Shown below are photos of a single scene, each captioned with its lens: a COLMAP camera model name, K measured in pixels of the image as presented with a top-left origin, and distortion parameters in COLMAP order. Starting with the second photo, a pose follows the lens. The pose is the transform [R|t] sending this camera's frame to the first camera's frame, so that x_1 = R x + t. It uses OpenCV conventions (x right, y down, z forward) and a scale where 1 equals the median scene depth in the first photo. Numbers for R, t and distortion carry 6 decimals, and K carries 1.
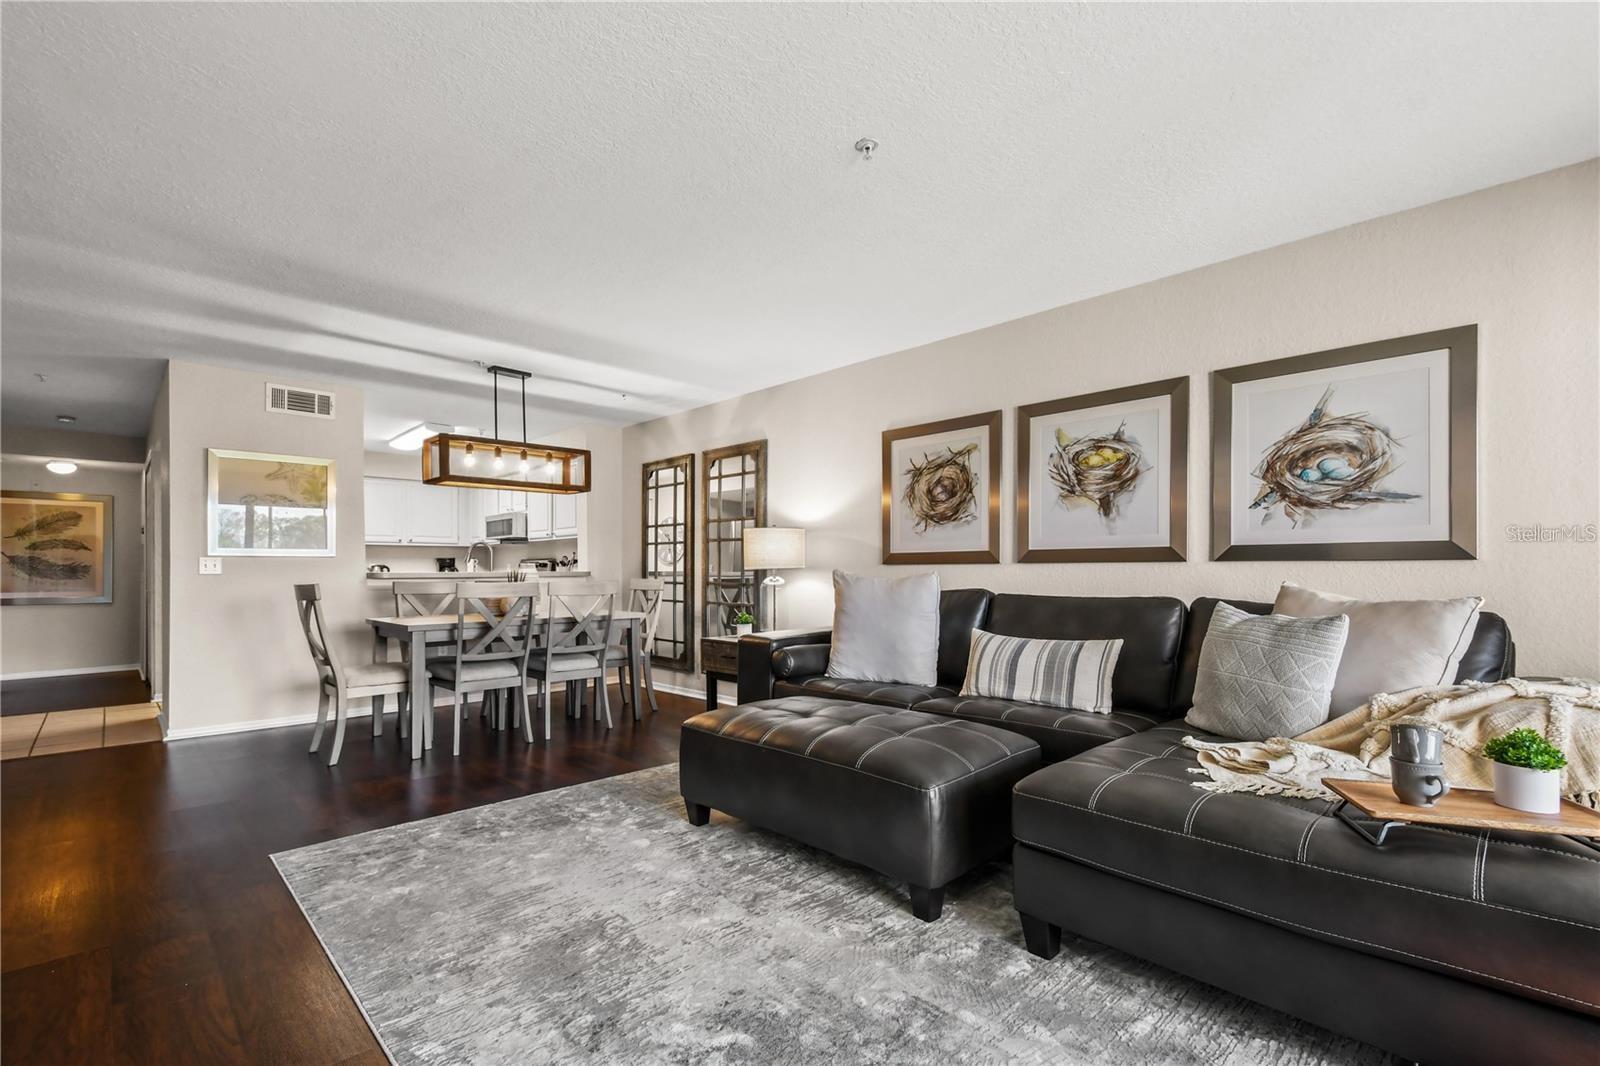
lens RADIAL K [[714.2, 0, 804.3], [0, 714.2, 564.6], [0, 0, 1]] dist [0.020664, -0.011684]
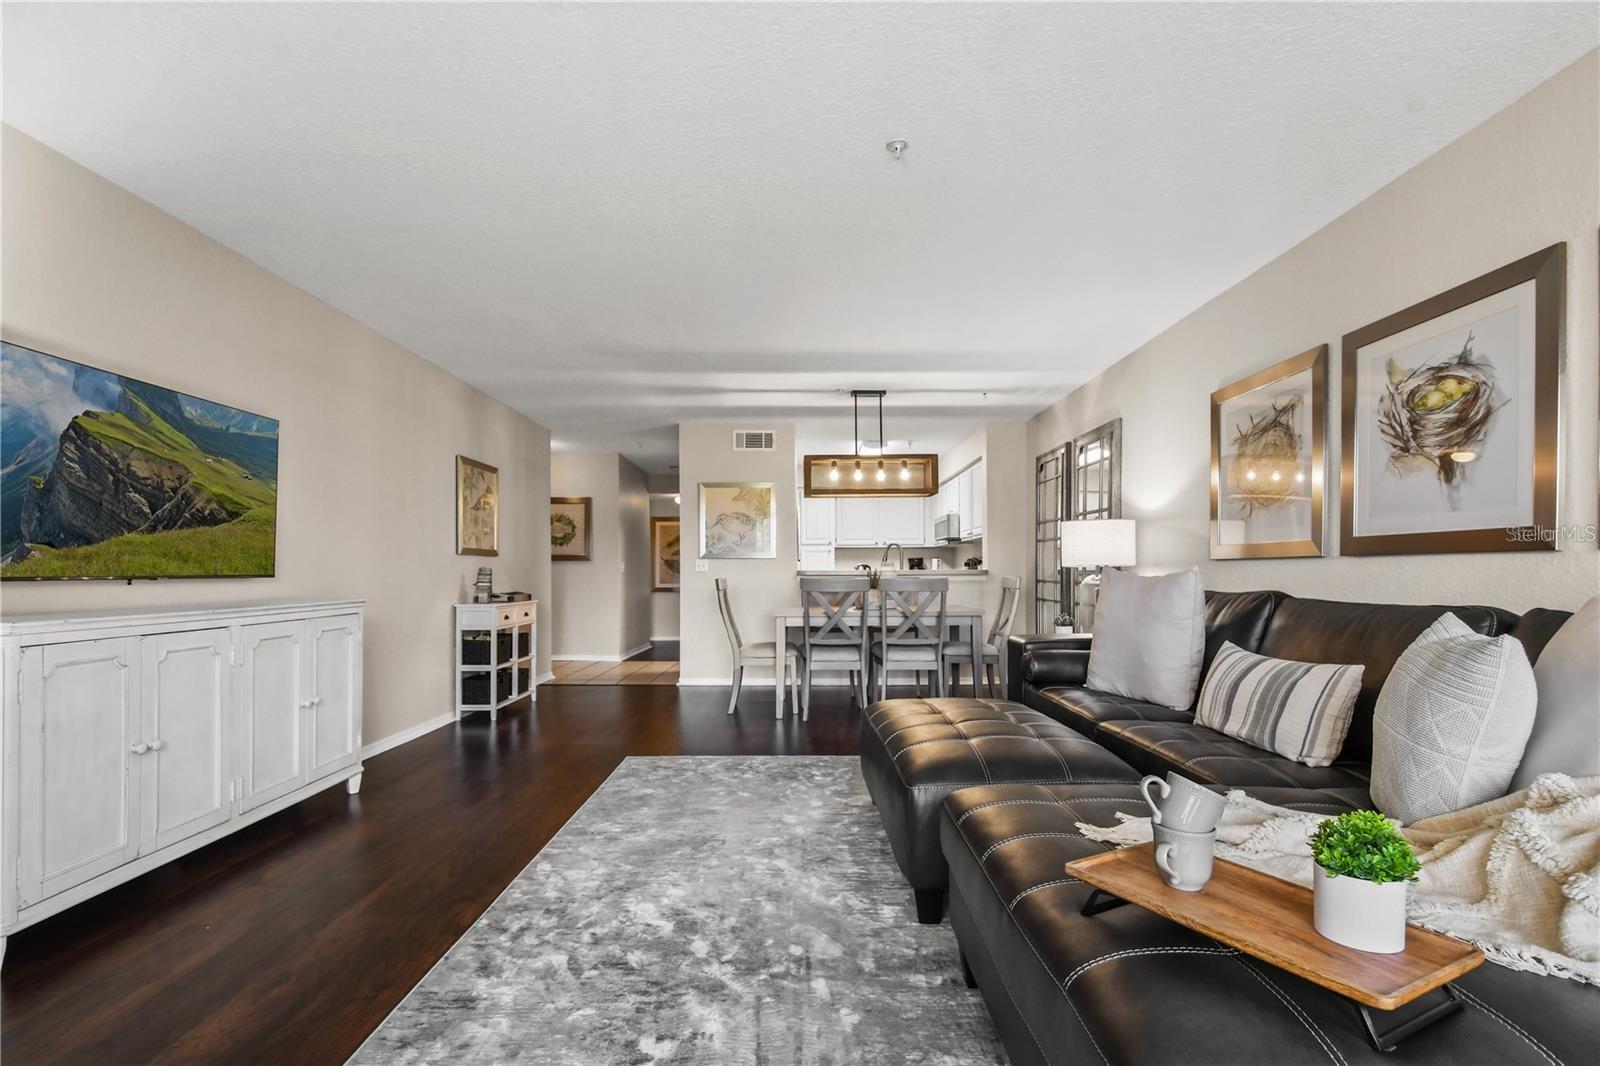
lens RADIAL K [[762.2, 0, 800.8], [0, 762.2, 568.0], [0, 0, 1]] dist [0.001447, -0.000181]
pose [[0.716969, -0.002647, -0.697100, 0.385004], [0.006279, 0.999977, 0.002662, 0.004096], [0.697077, -0.006285, 0.716969, 0.068802]]
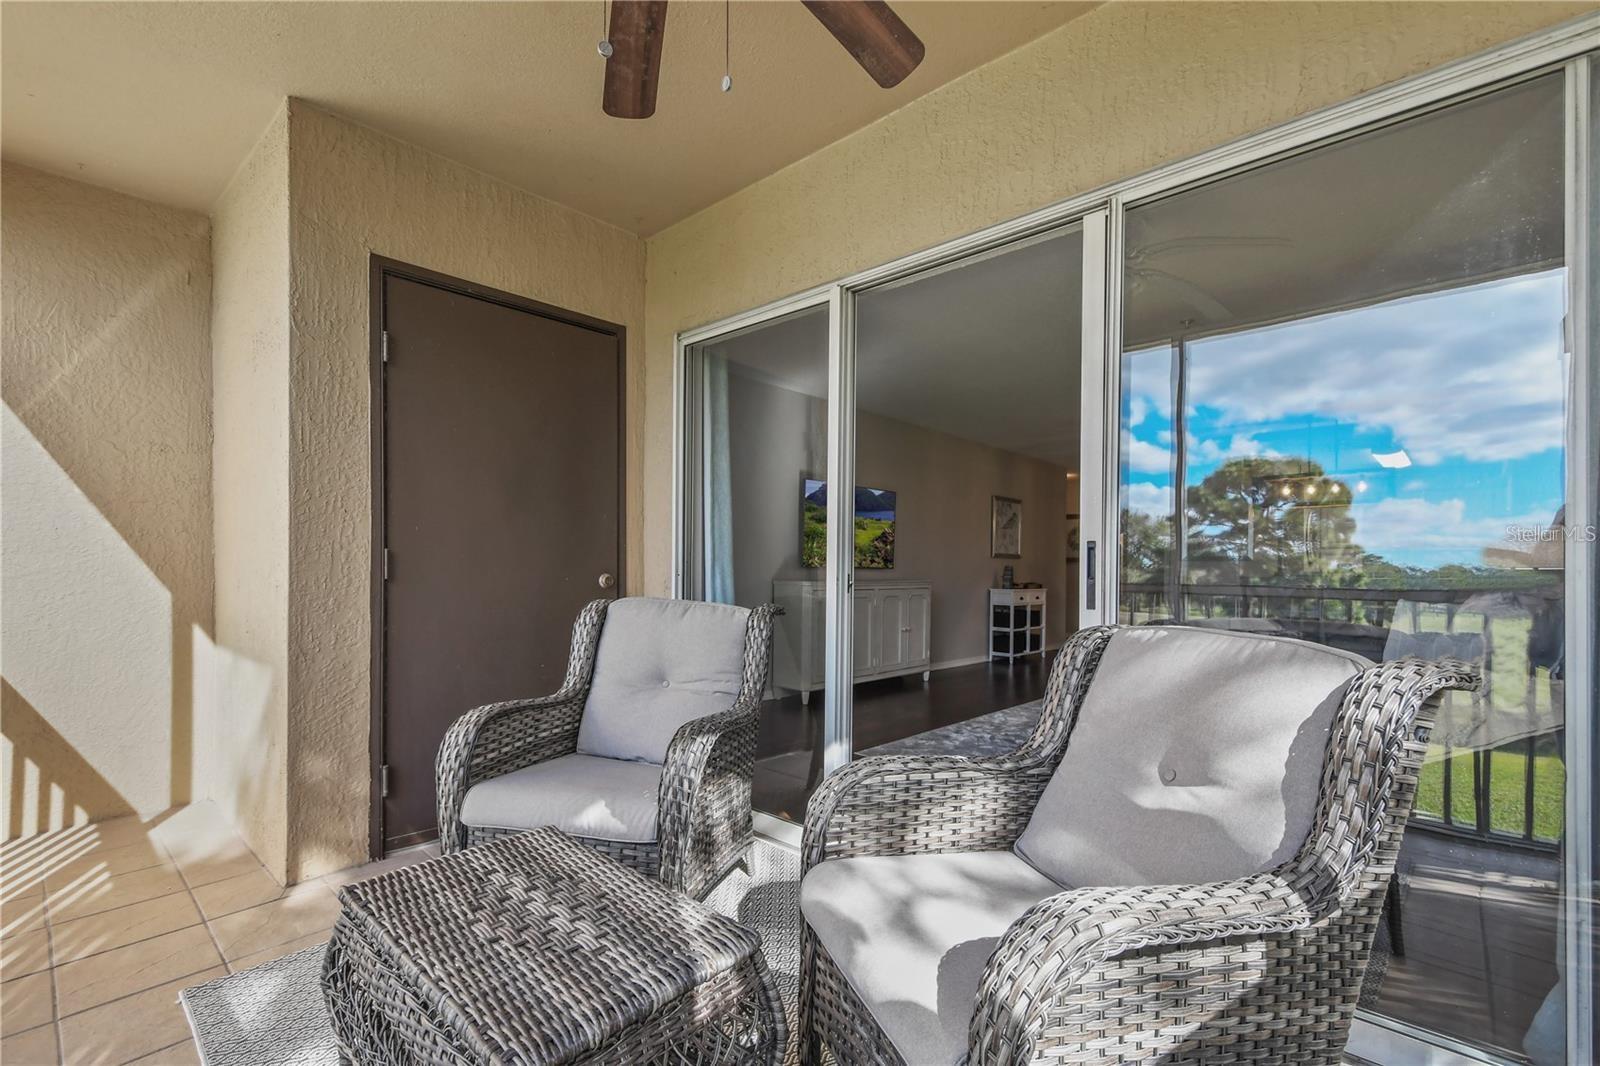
lens RADIAL K [[714.2, 0, 804.3], [0, 714.2, 564.6], [0, 0, 1]] dist [0.020664, -0.011684]
pose [[0.049287, -0.003954, -0.998777, 0.932278], [-0.005683, 0.999975, -0.004239, 0.010661], [0.998768, 0.005885, 0.049264, -0.005927]]
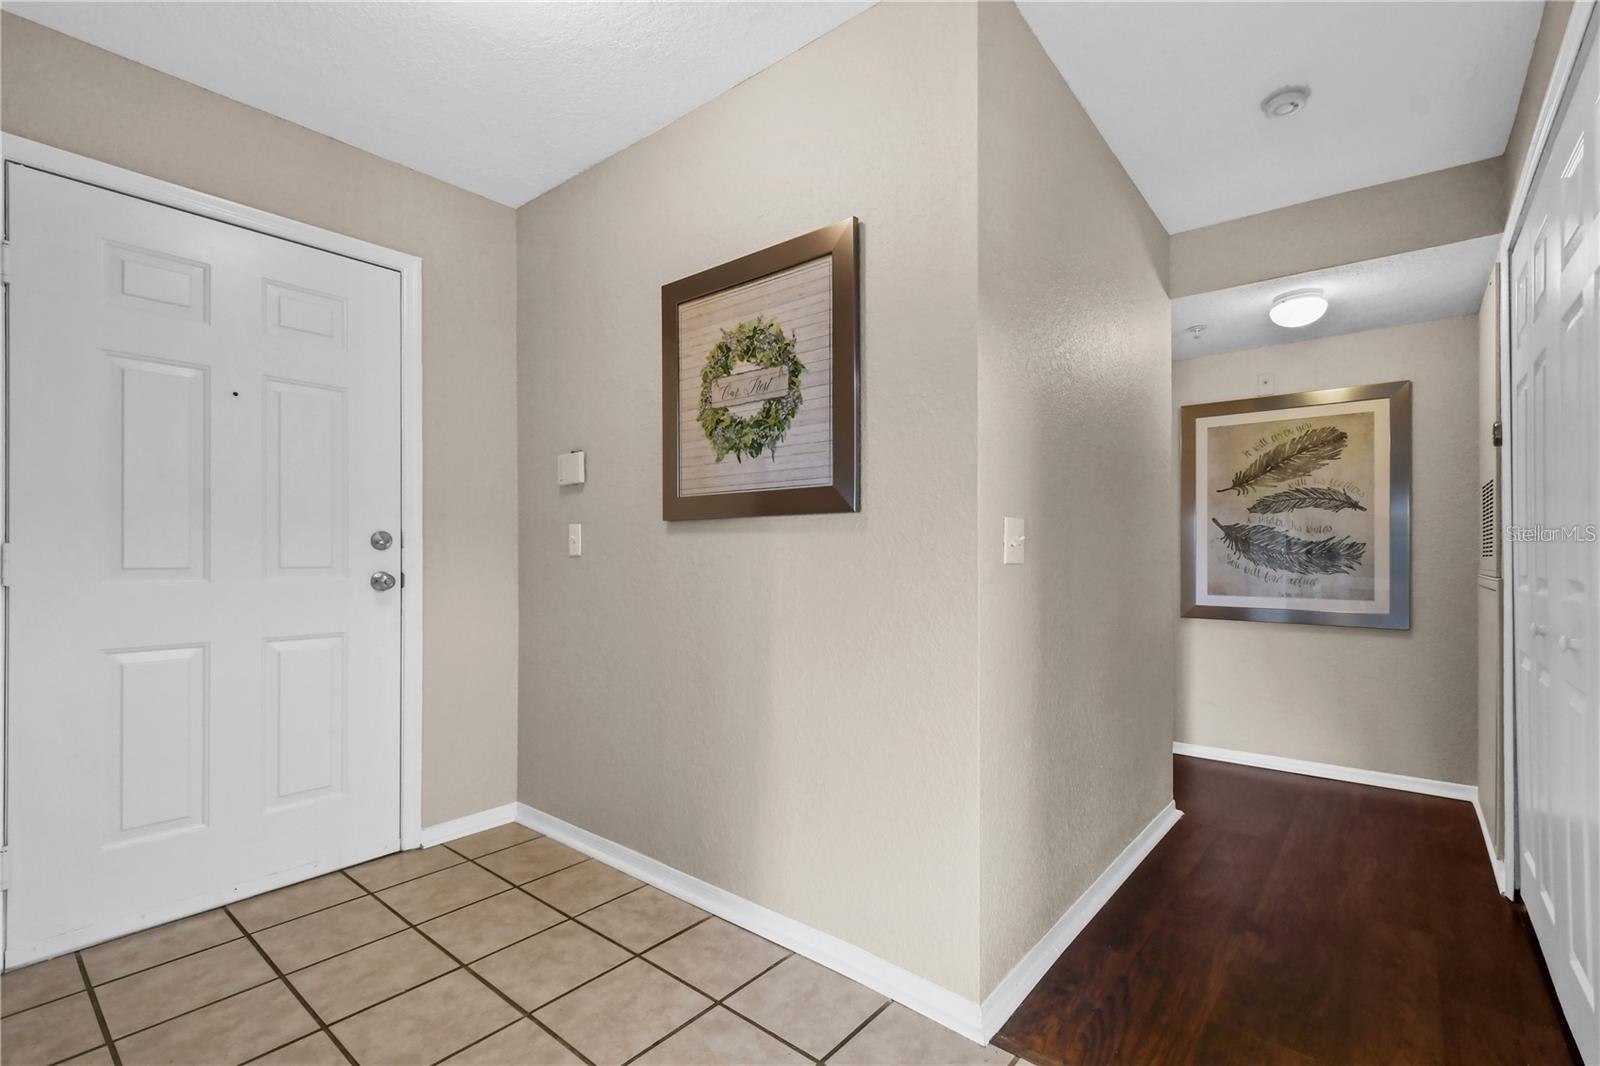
lens RADIAL K [[717.3, 0, 795.1], [0, 717.3, 553.5], [0, 0, 1]] dist [-0.001071, -0.000205]
pose [[0.102427, 0.001587, -0.994739, -1.017503], [0.005246, 0.999984, 0.002136, 0.008984], [0.994727, -0.005437, 0.102417, 1.051877]]
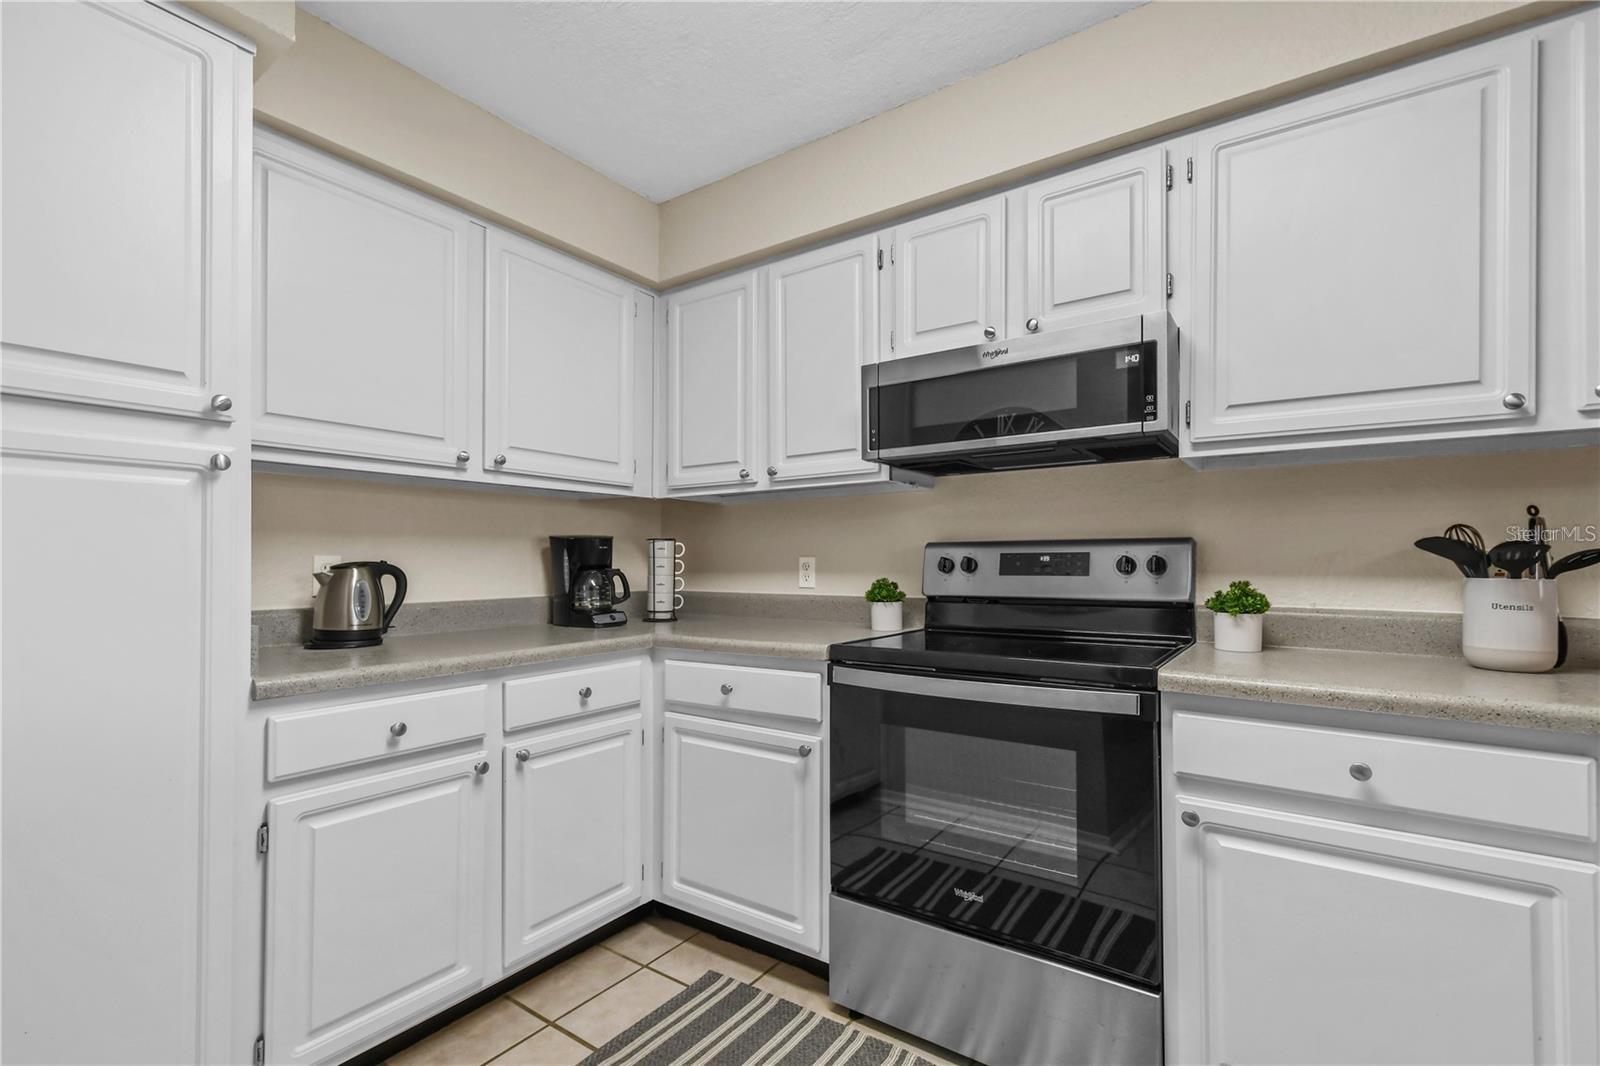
lens RADIAL K [[717.3, 0, 795.1], [0, 717.3, 553.5], [0, 0, 1]] dist [-0.001071, -0.000205]
pose [[0.982596, 0.004873, 0.185694, -0.941380], [-0.004416, 0.999986, -0.002873, -0.003648], [-0.185706, 0.002003, 0.982603, 1.406183]]
